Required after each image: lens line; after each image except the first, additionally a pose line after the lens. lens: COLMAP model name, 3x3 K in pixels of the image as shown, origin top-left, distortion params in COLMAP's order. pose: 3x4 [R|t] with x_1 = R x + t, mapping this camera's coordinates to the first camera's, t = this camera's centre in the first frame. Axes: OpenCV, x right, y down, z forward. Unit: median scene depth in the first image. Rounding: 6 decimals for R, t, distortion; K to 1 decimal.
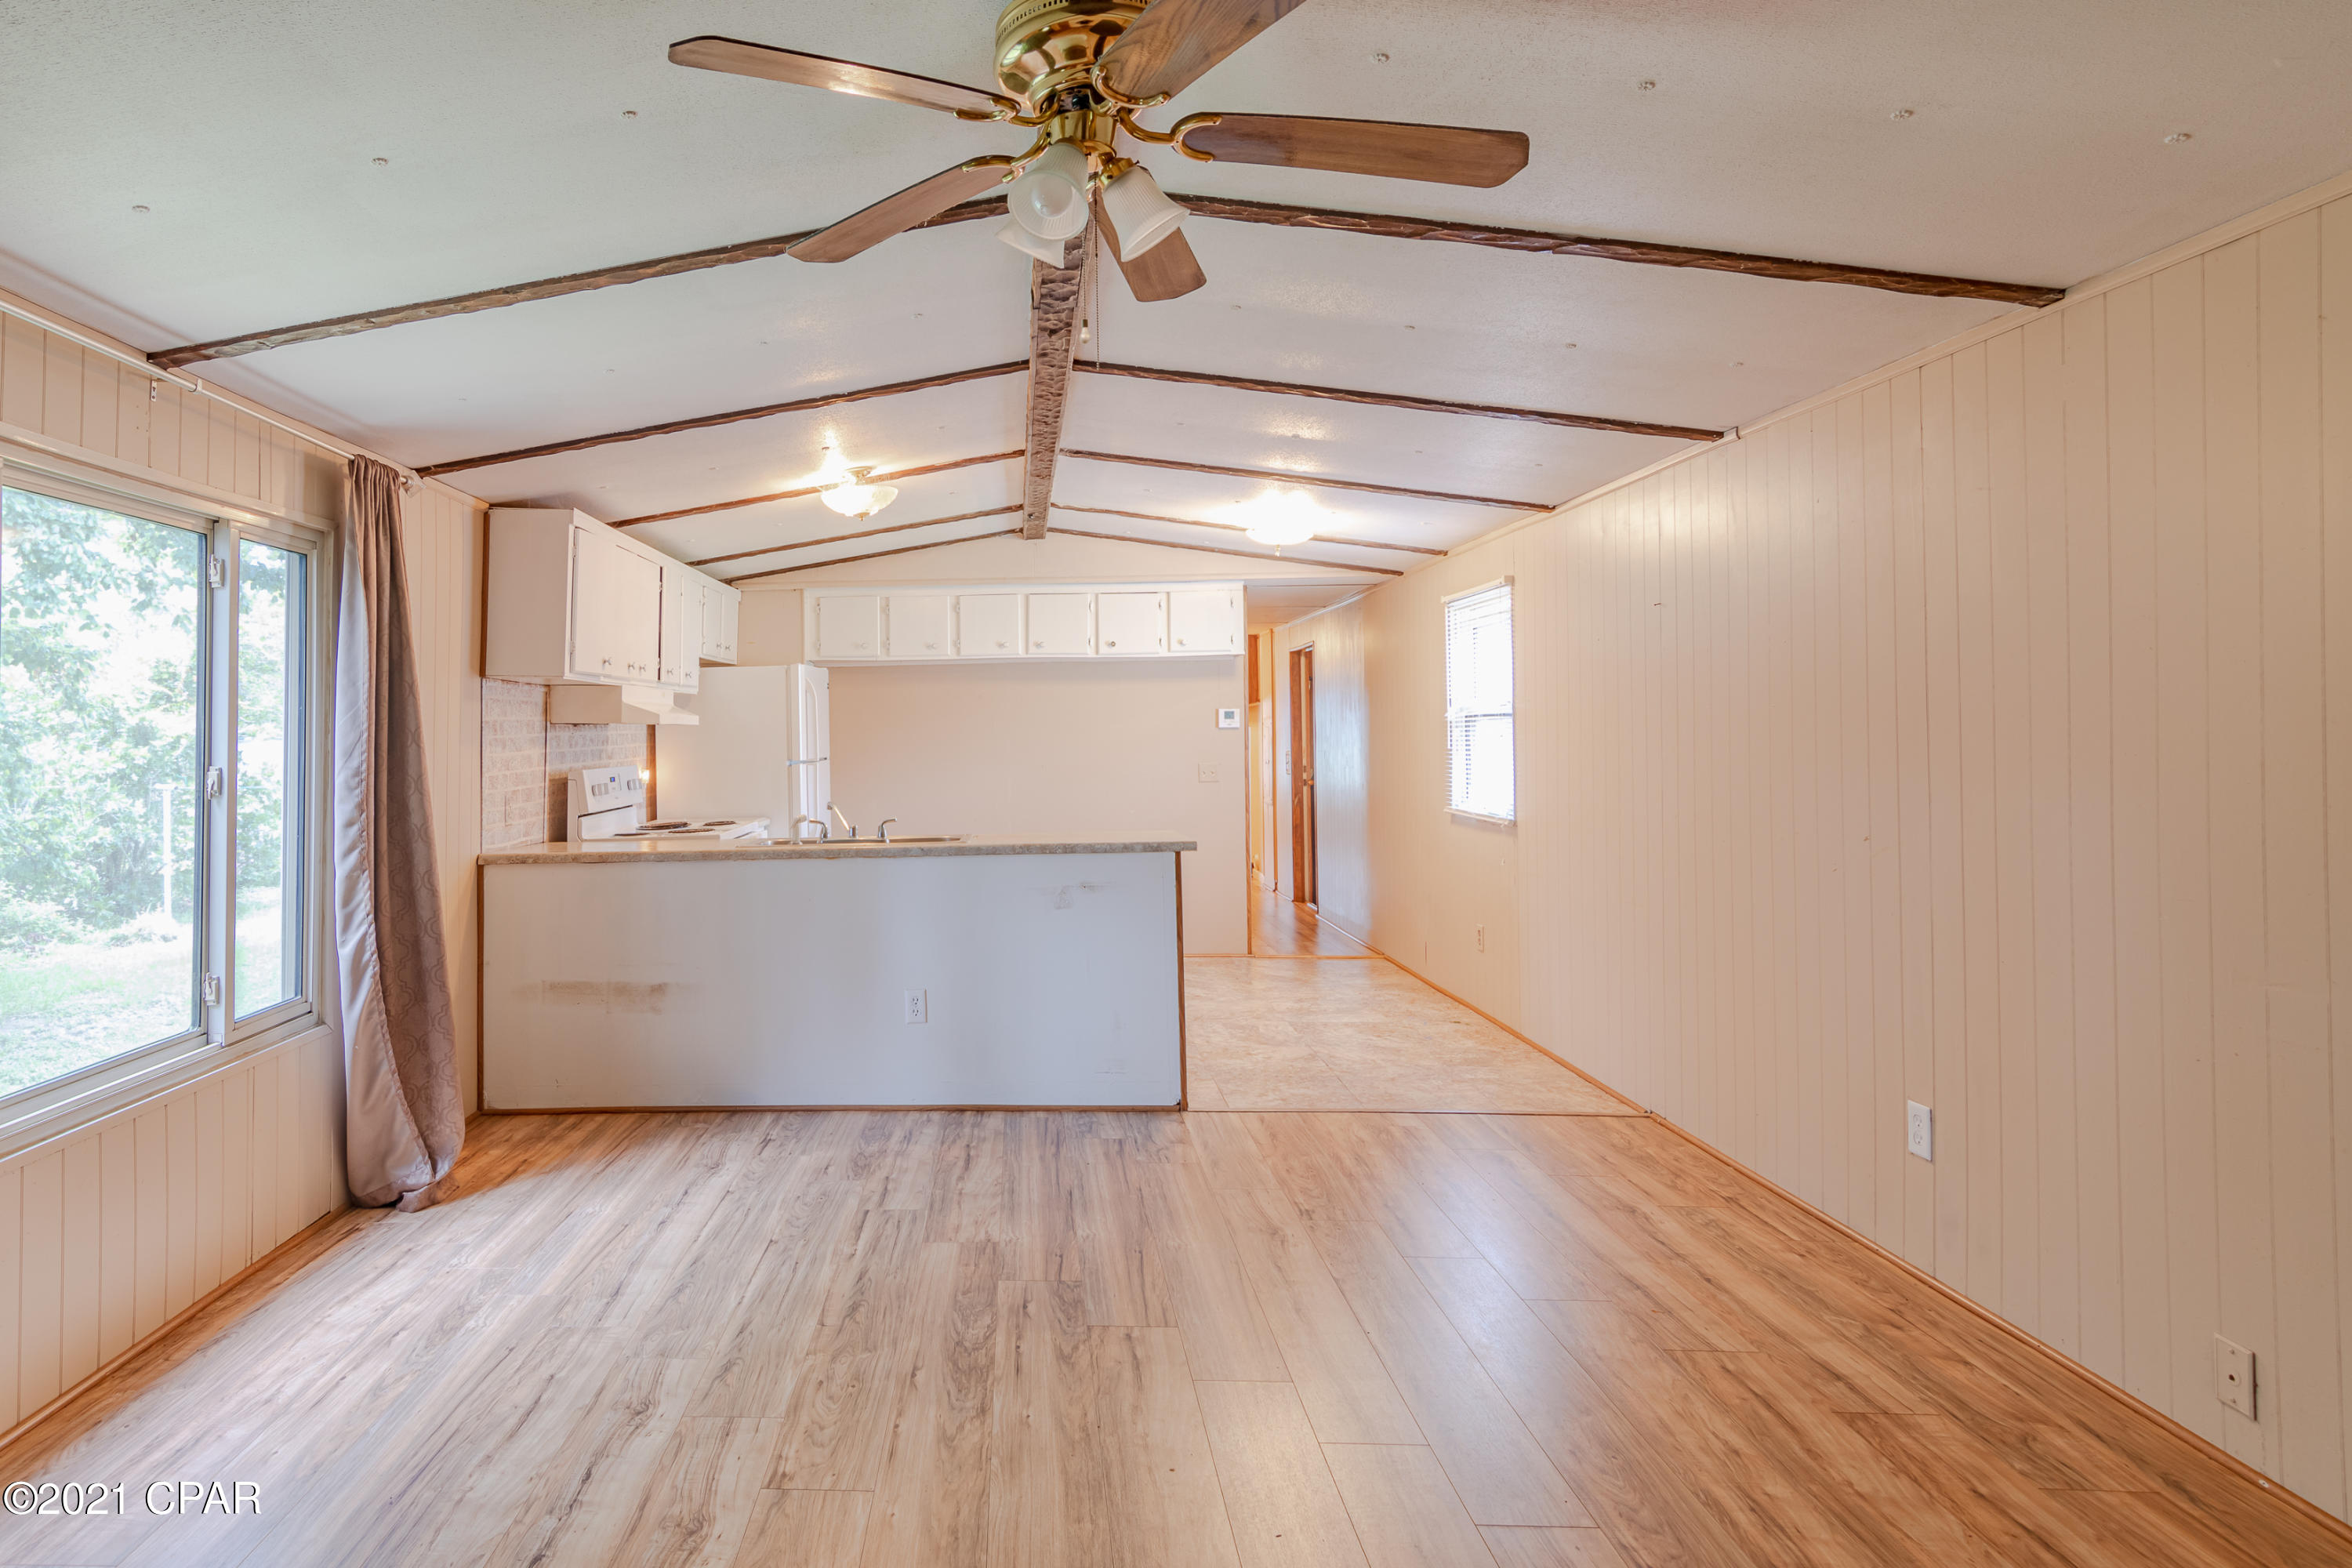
lens RADIAL K [[1306.5, 0, 952.9], [0, 1306.5, 706.6], [0, 0, 1]] dist [-0.003346, 0.002009]
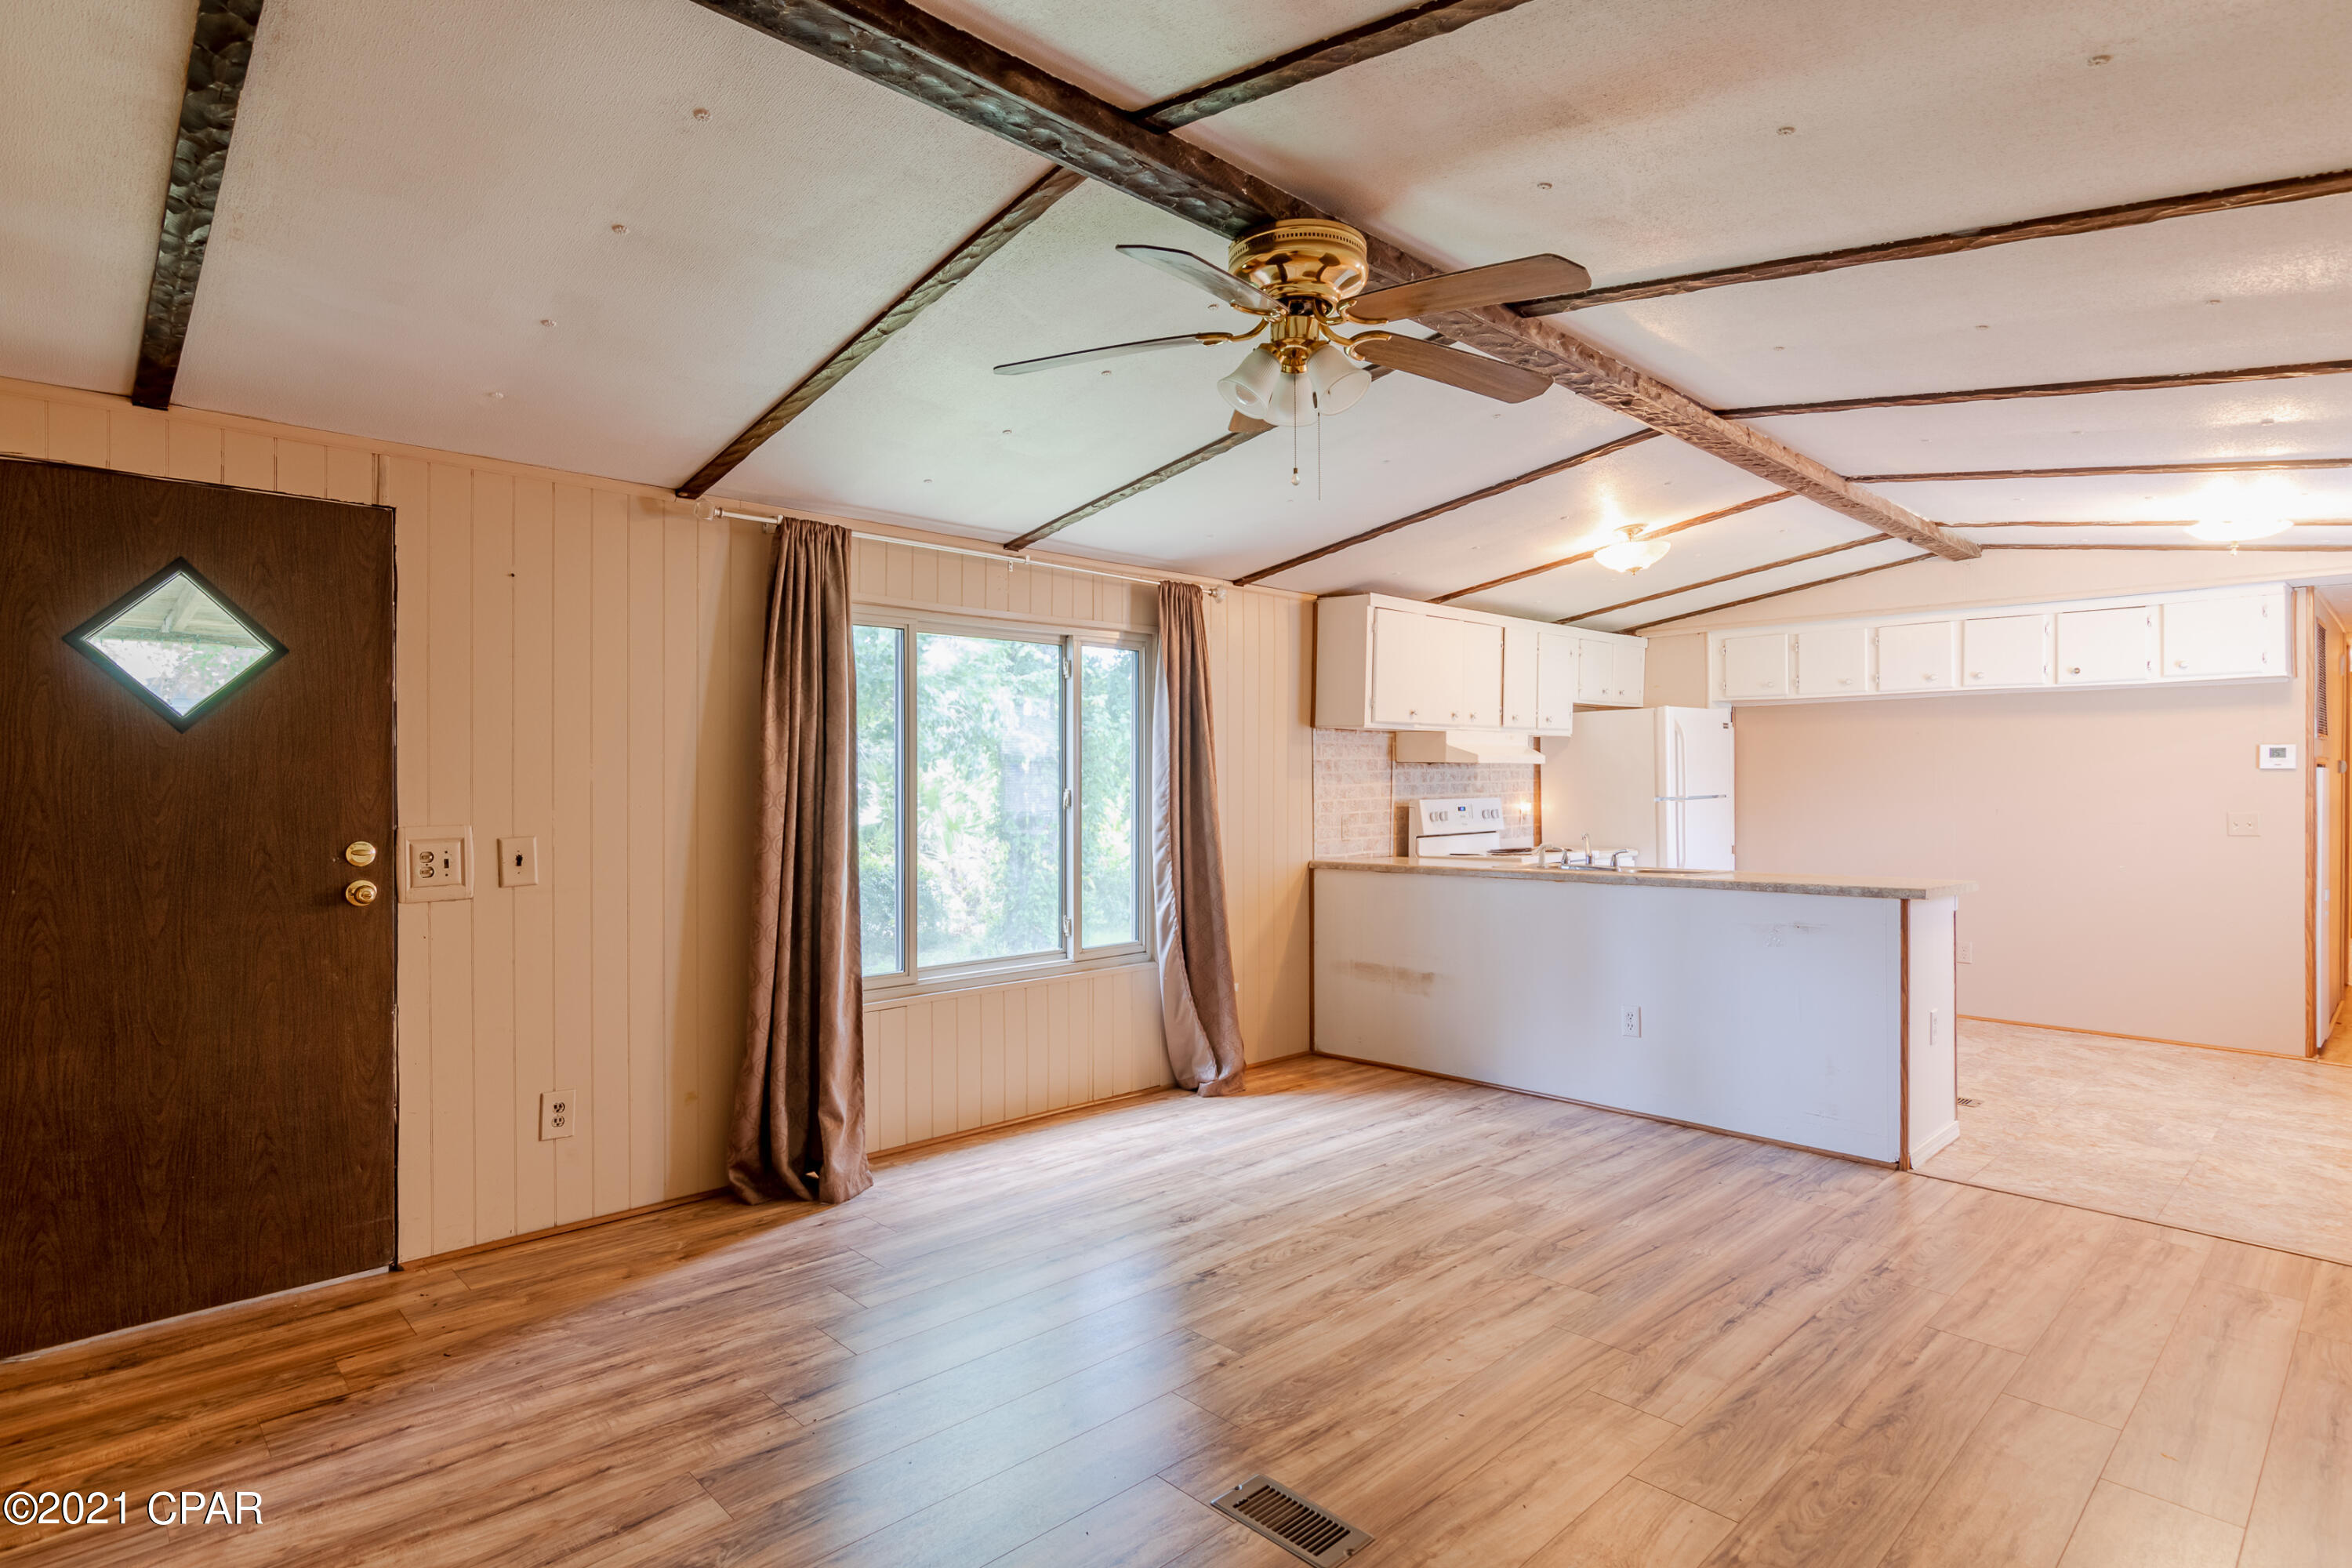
lens RADIAL K [[1222.0, 0, 1138.6], [0, 1222.0, 785.4], [0, 0, 1]] dist [0.000618, 0.001390]
pose [[0.718273, 0.014727, -0.695606, 0.385517], [0.008184, 0.999528, 0.029613, -0.001839], [0.695714, -0.026963, 0.717813, -0.017845]]
